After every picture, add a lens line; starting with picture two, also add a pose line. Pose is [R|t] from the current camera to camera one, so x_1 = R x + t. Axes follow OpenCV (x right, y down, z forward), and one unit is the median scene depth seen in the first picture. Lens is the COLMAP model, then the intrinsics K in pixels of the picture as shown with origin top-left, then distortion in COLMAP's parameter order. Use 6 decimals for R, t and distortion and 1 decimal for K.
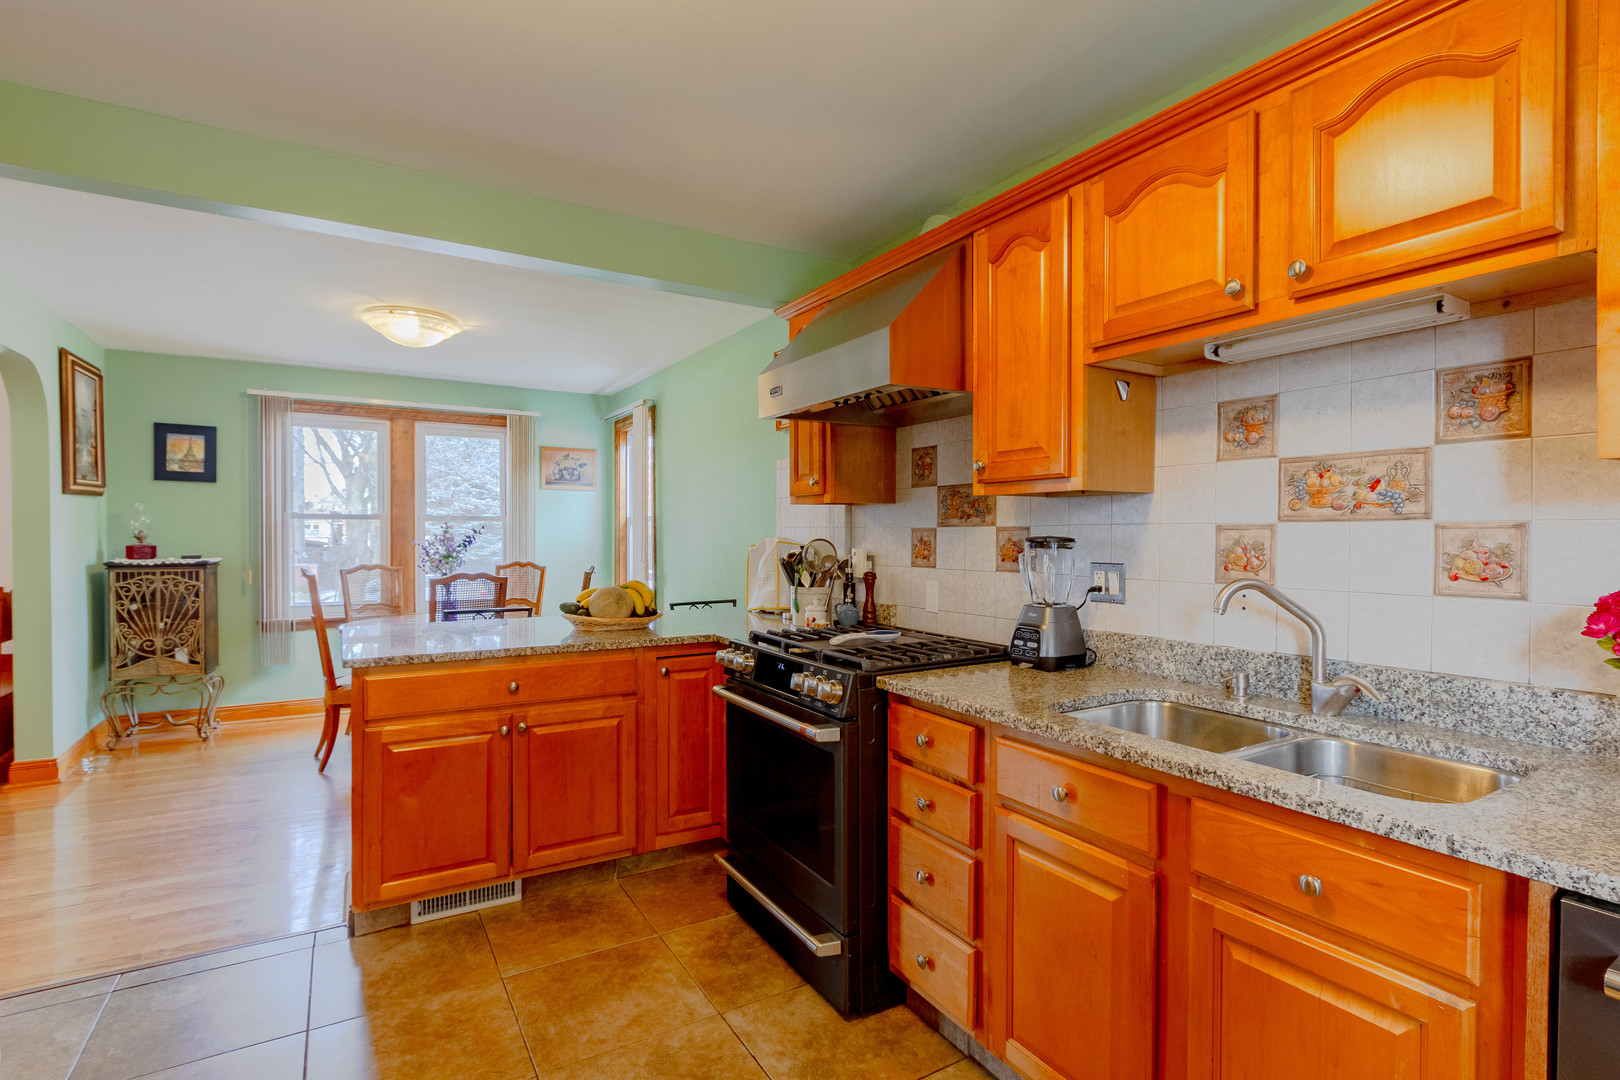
lens RADIAL K [[766.8, 0, 810.0], [0, 766.8, 540.0], [0, 0, 1]] dist [0.000384, 0.000343]
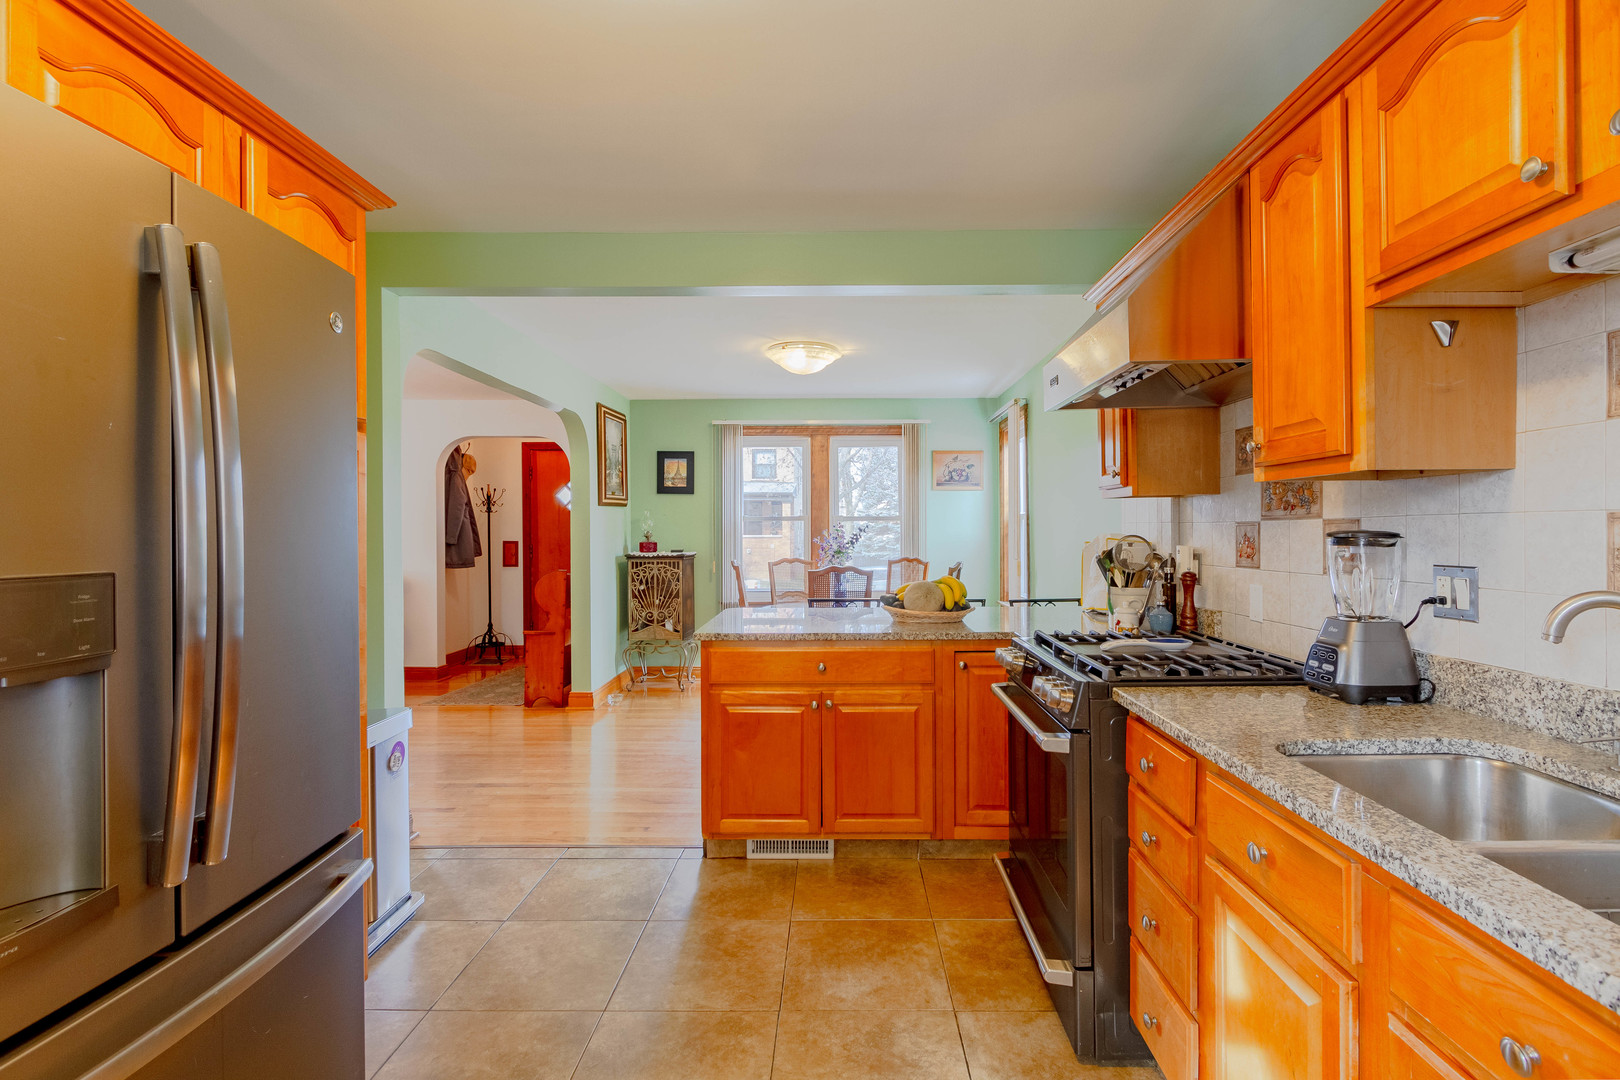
lens RADIAL K [[754.0, 0, 851.3], [0, 754.0, 526.2], [0, 0, 1]] dist [-0.000413, 0.000259]
pose [[0.859819, -0.010566, -0.510489, 0.207459], [0.003272, 0.999879, -0.015185, 0.000578], [0.510588, 0.011386, 0.859750, 0.059611]]
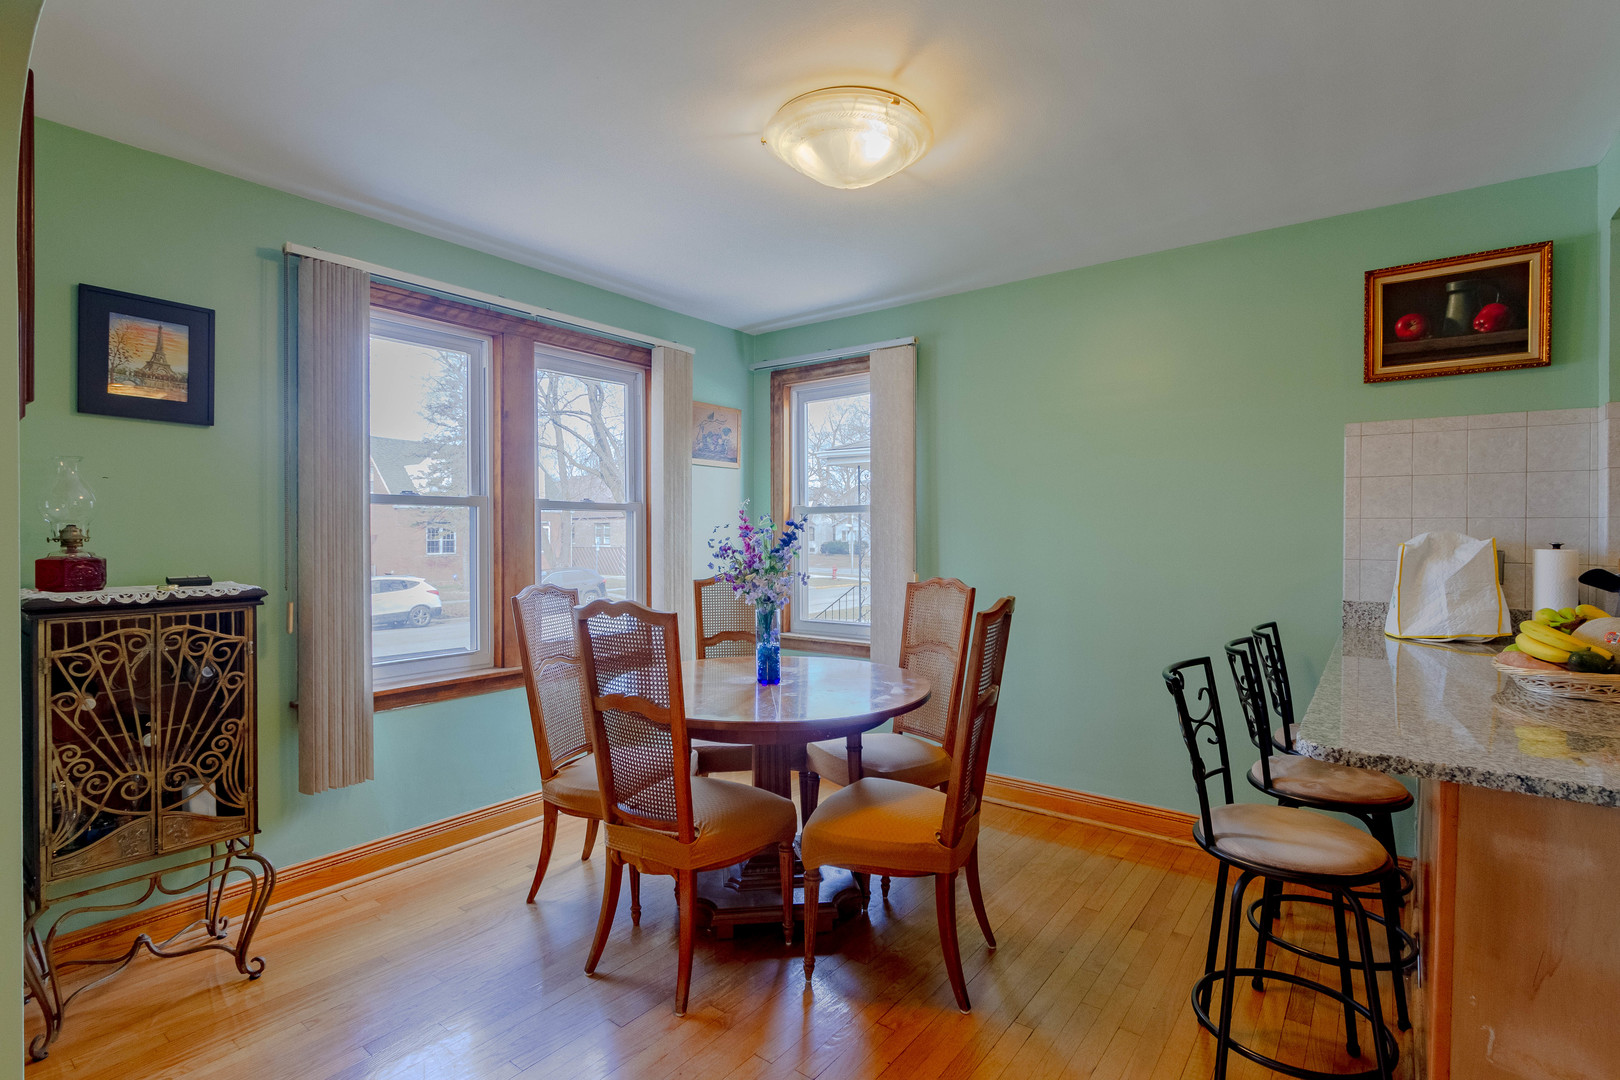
lens RADIAL K [[767.3, 0, 806.4], [0, 767.3, 533.9], [0, 0, 1]] dist [0.000203, 0.000146]
pose [[0.930531, -0.005243, 0.366175, -1.110636], [0.007003, 0.999969, -0.003477, -0.004615], [-0.366145, 0.005800, 0.930540, 0.761299]]
